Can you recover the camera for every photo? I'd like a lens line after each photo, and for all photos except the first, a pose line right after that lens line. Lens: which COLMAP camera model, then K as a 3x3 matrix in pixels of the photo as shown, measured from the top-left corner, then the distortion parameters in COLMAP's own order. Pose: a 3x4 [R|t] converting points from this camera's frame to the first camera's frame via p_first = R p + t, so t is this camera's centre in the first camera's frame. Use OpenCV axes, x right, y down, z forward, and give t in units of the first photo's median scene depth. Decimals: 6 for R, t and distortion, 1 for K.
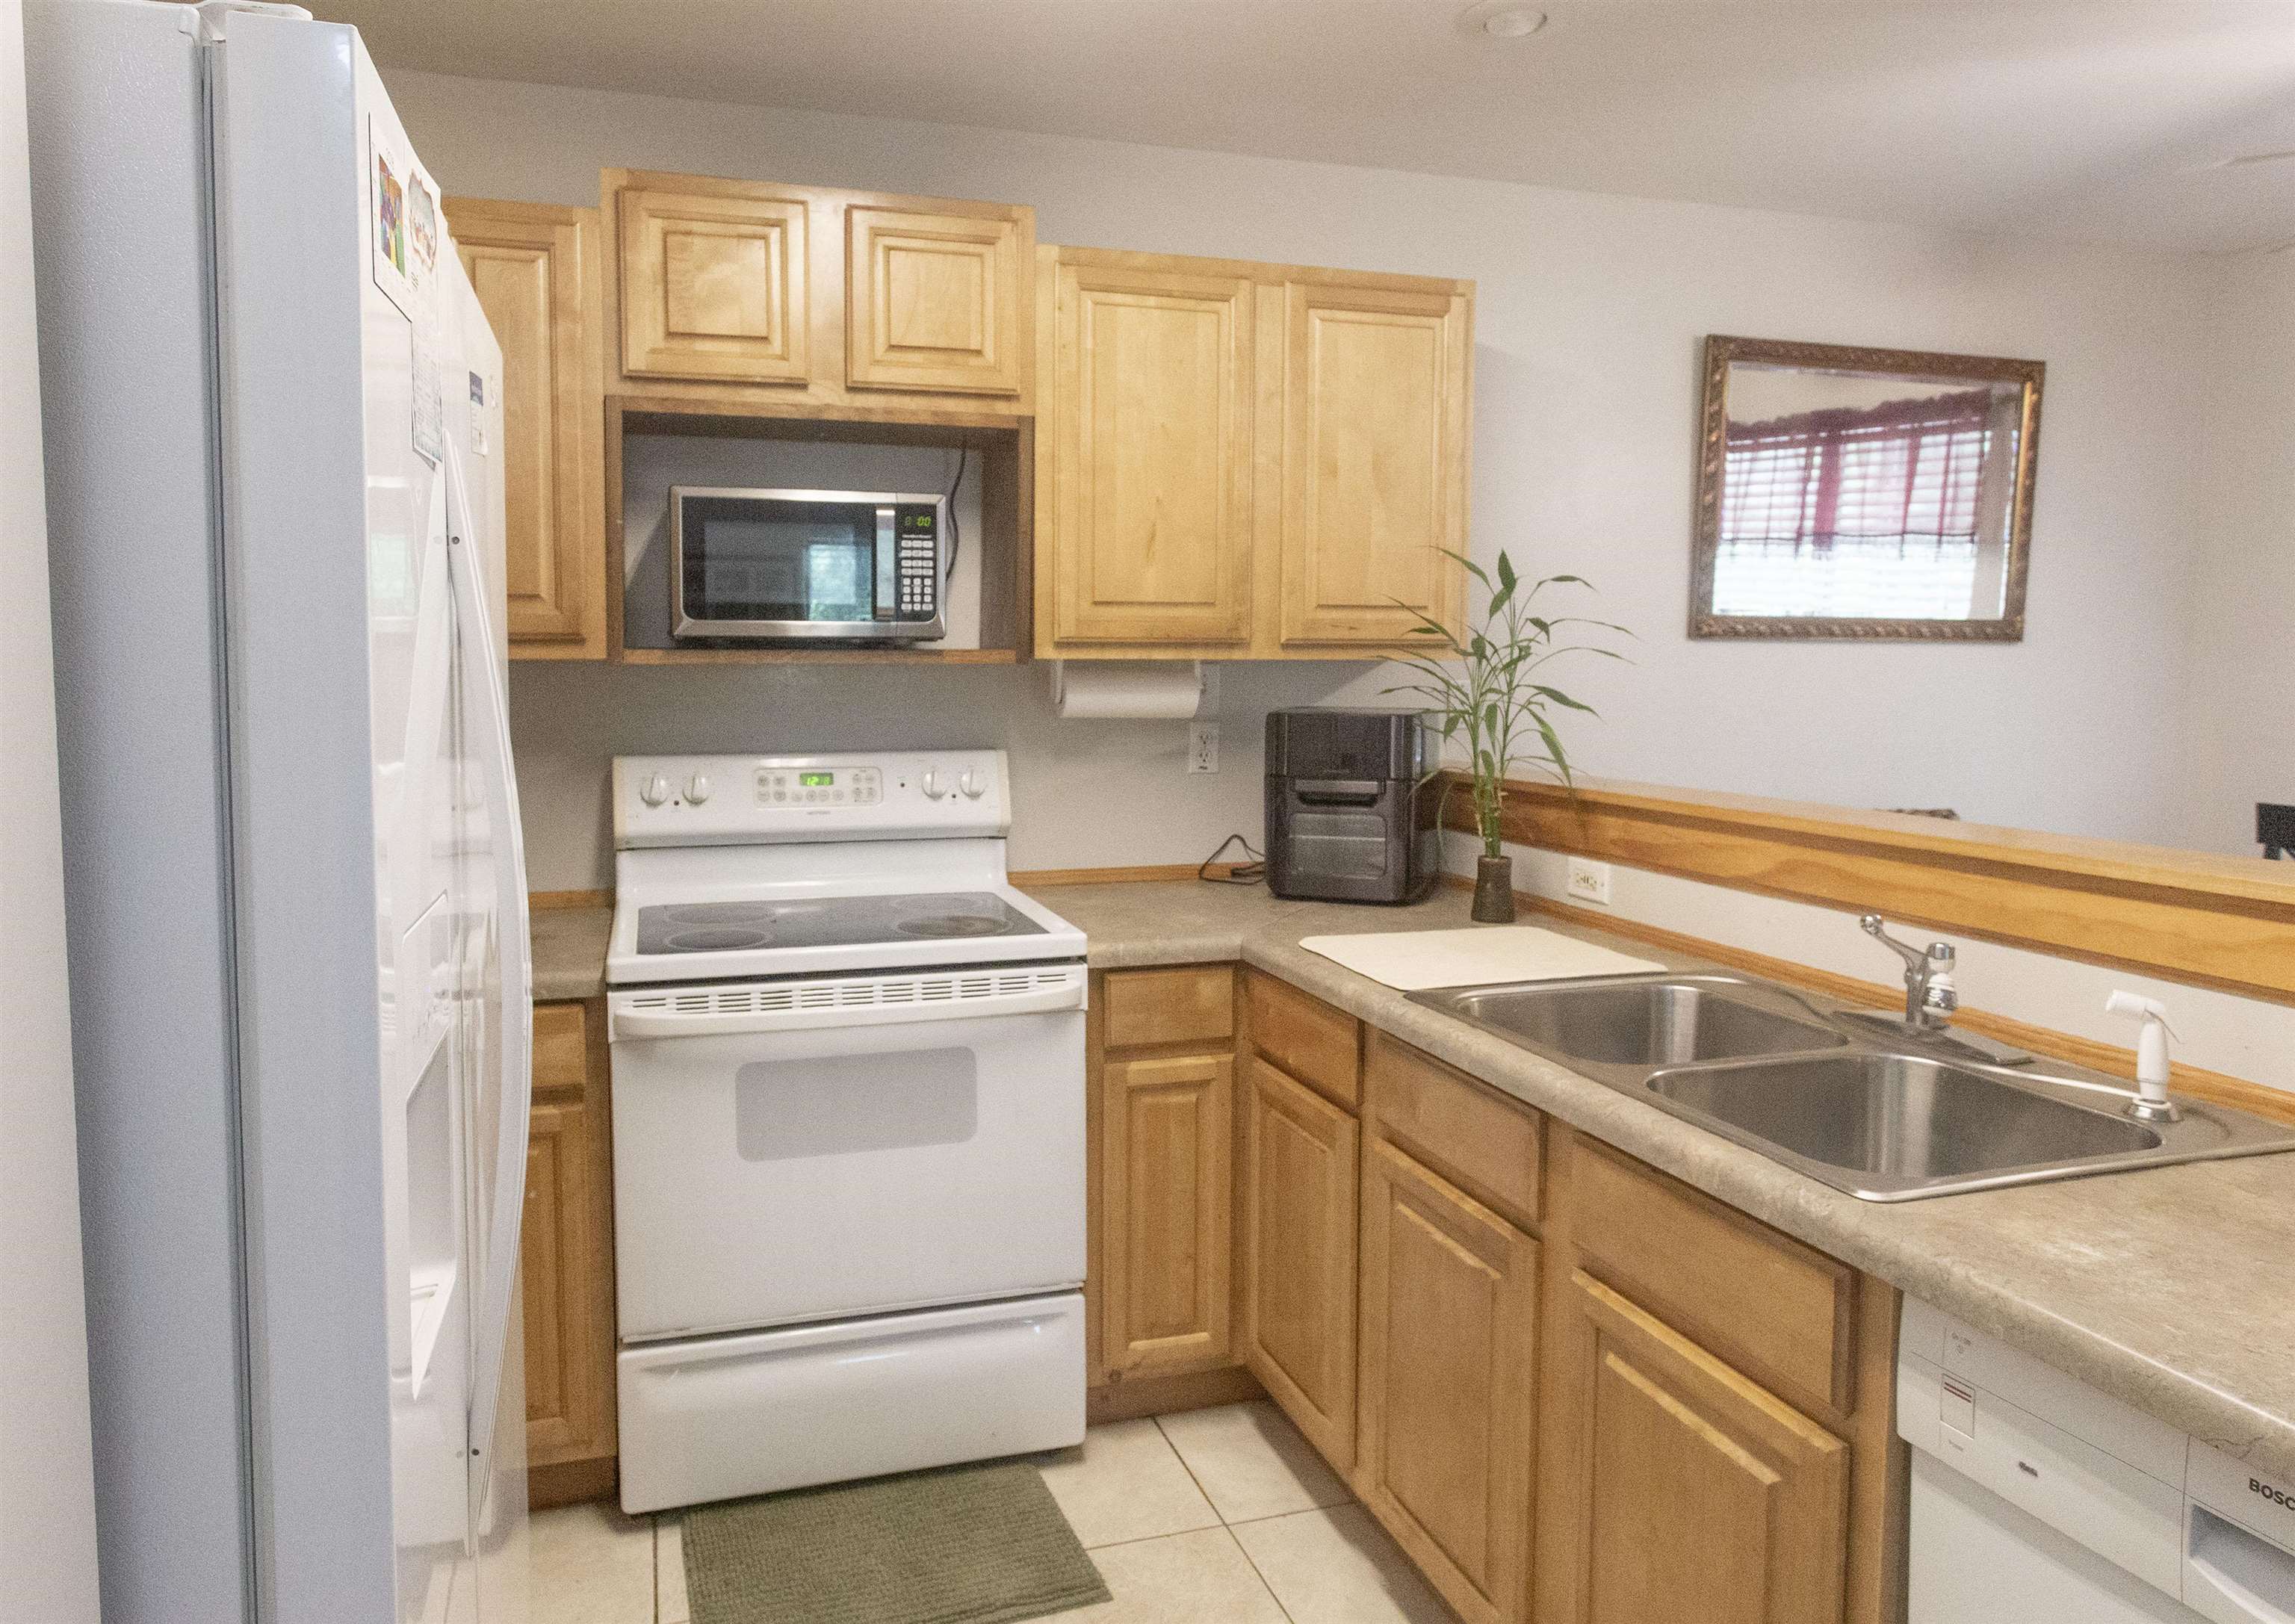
lens RADIAL K [[1470.7, 0, 1086.6], [0, 1470.7, 754.1], [0, 0, 1]] dist [-0.014506, 0.003861]
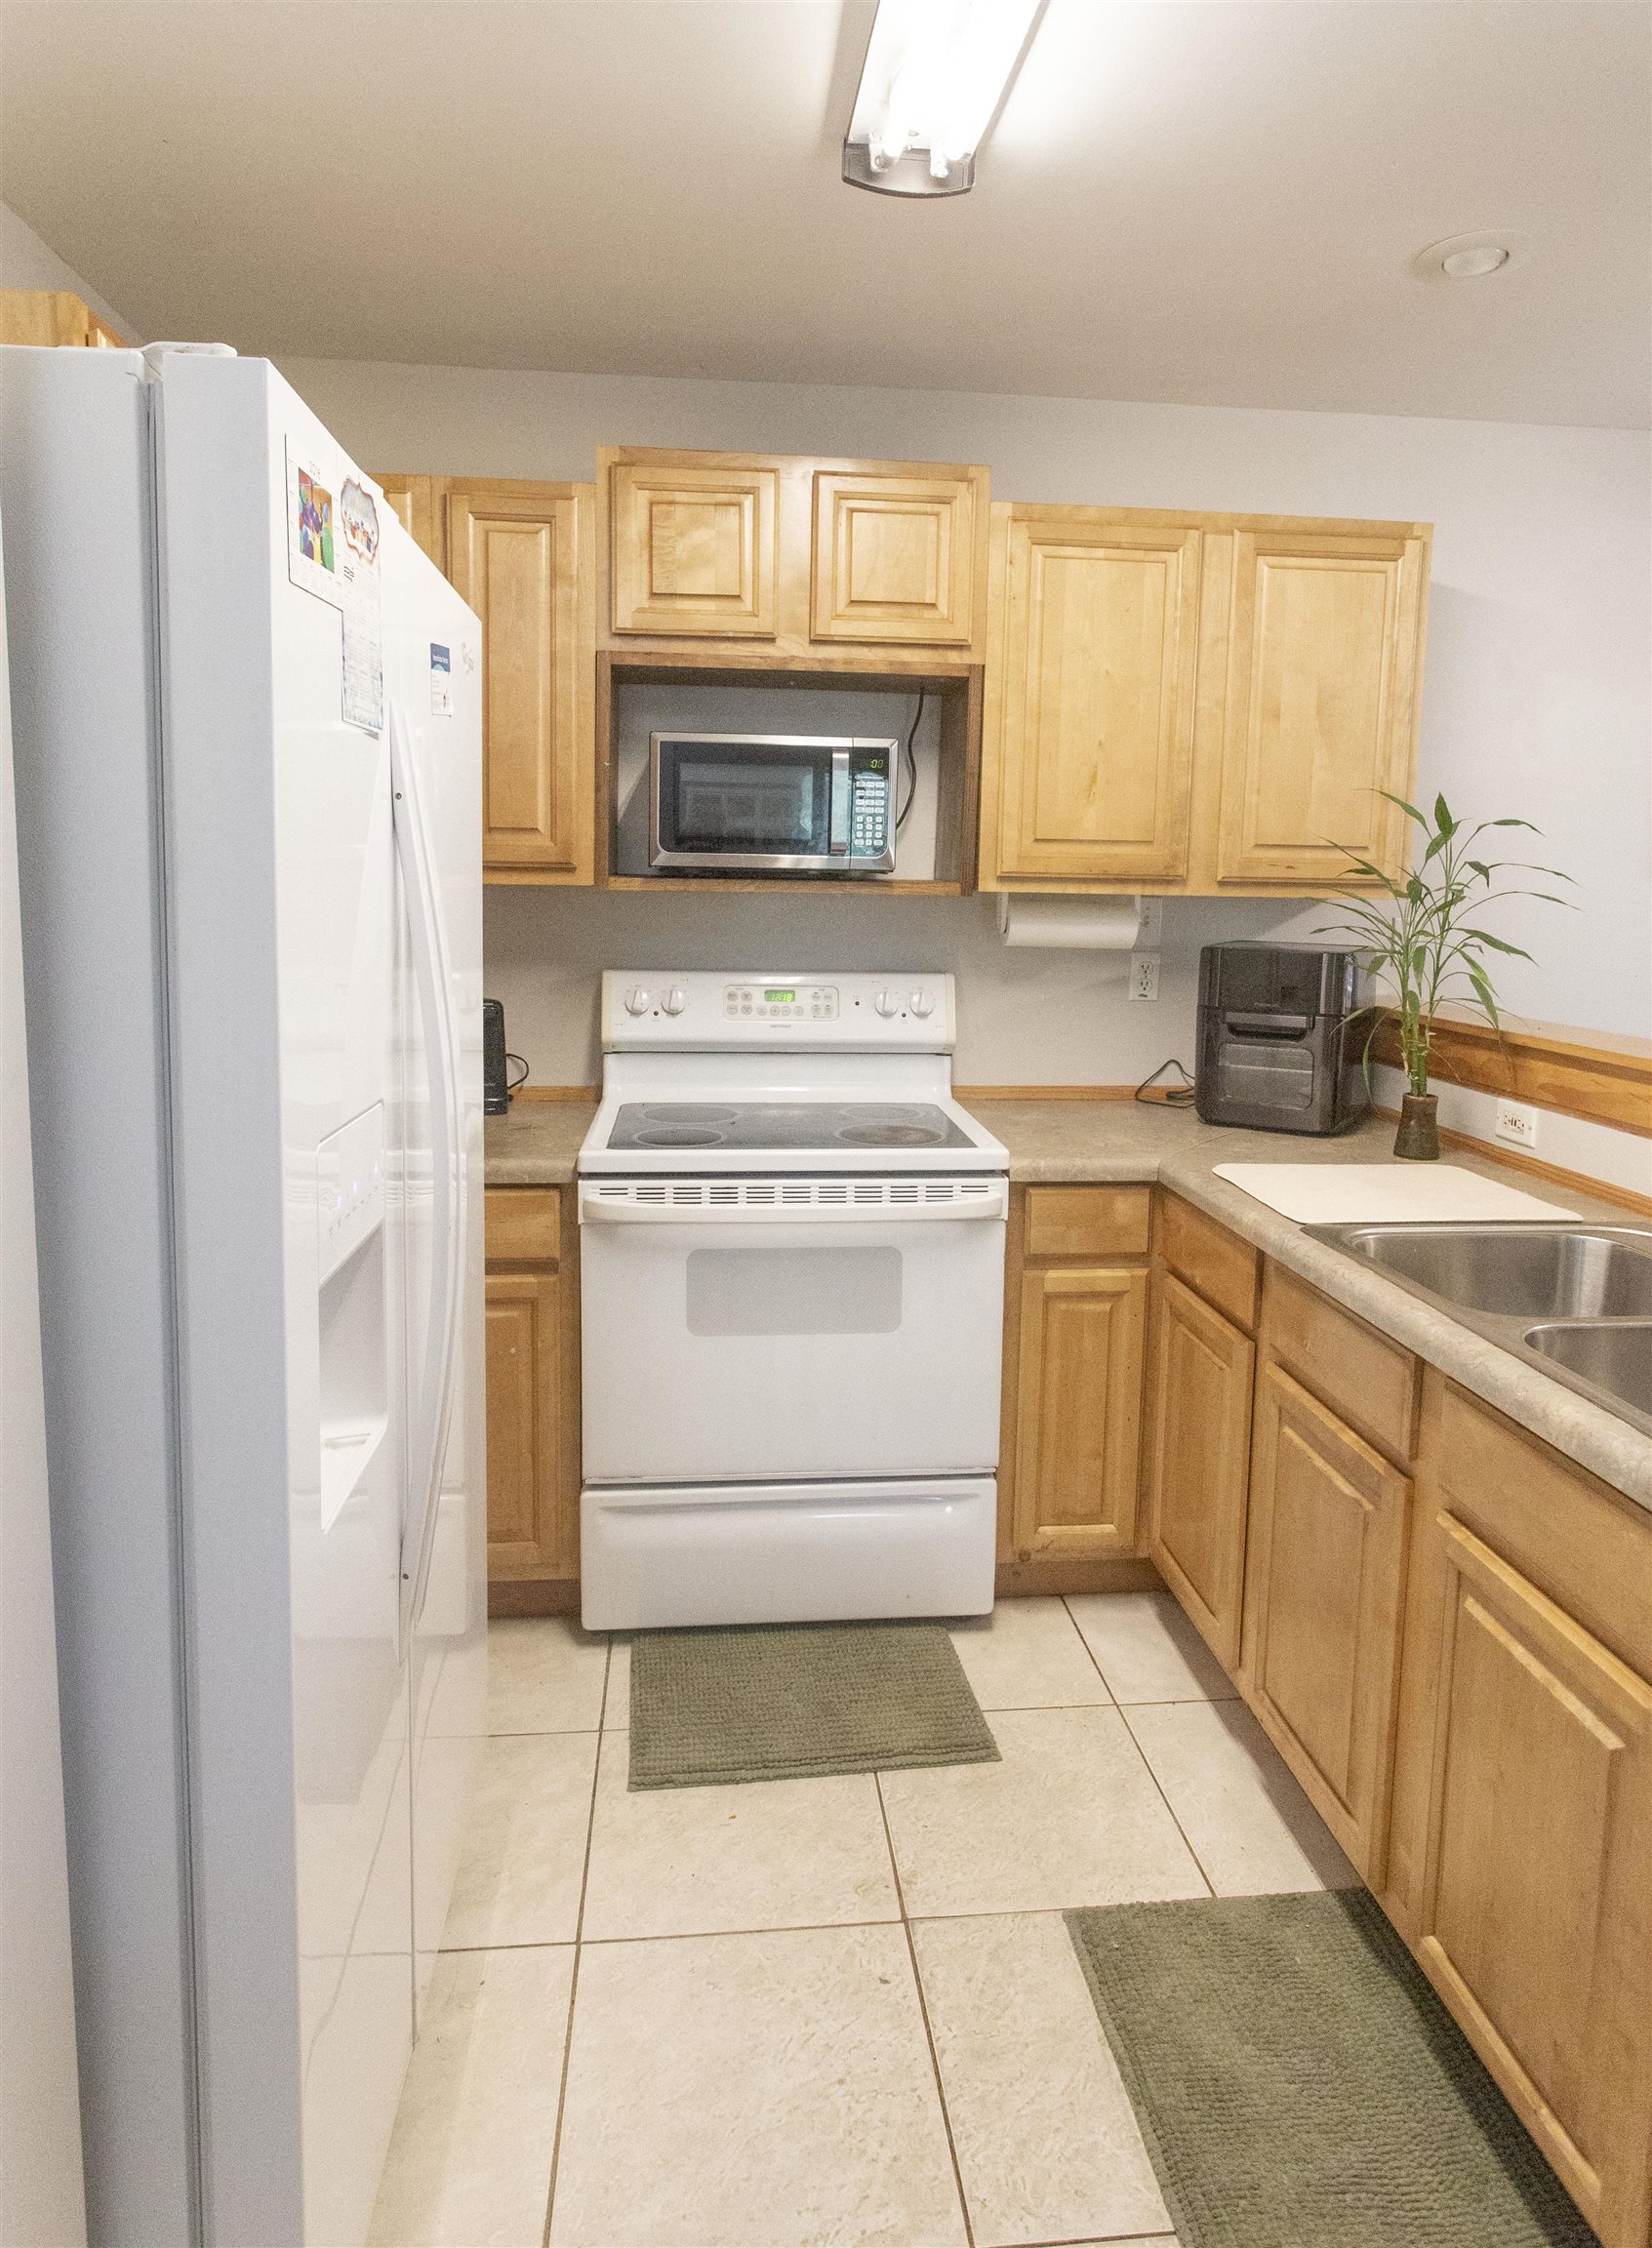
lens RADIAL K [[1347.2, 0, 827.9], [0, 1347.2, 1013.8], [0, 0, 1]] dist [-0.012325, 0.011155]
pose [[0.983108, 0.035637, -0.179524, 0.041881], [-0.029188, 0.998835, 0.038436, -0.011360], [0.180685, -0.032547, 0.983002, 0.007803]]
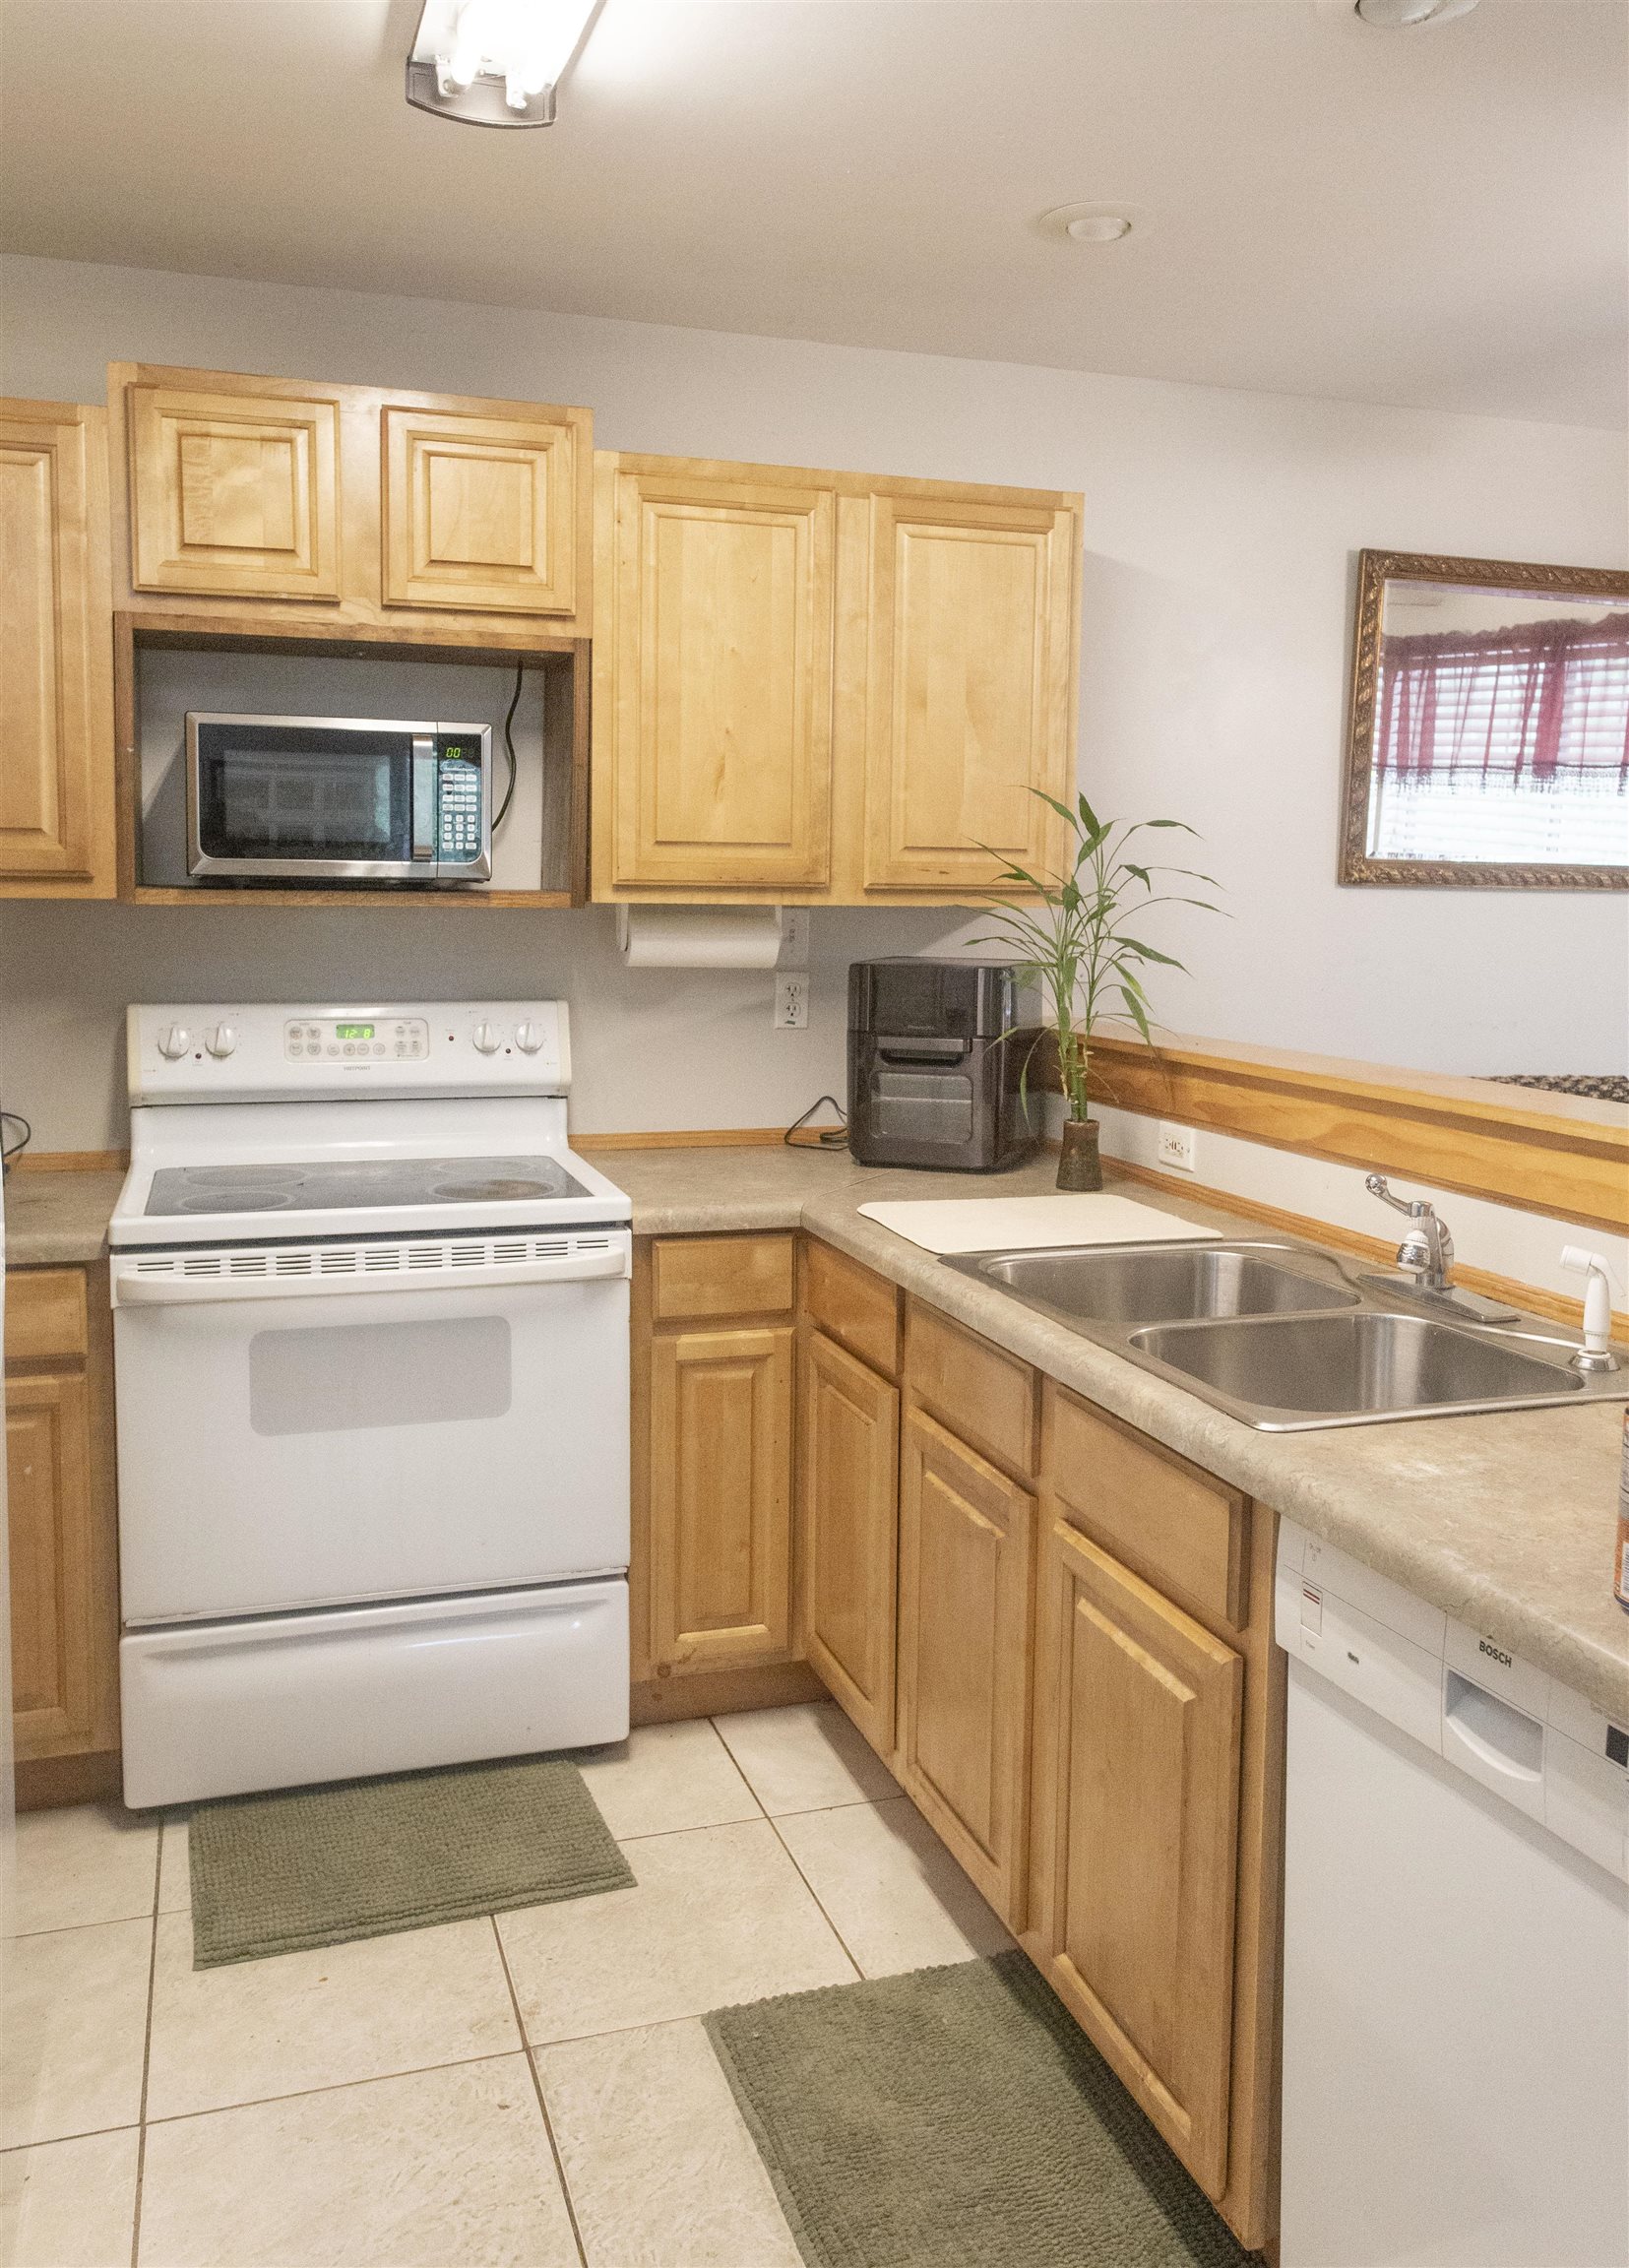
lens RADIAL K [[1766.9, 0, 805.7], [0, 1766.9, 1042.2], [0, 0, 1]] dist [0.001459, 0.002997]
pose [[0.999365, 0.008409, 0.034621, 0.069389], [-0.009128, 0.999745, 0.020652, -0.001684], [-0.034438, -0.020955, 0.999187, -0.127699]]
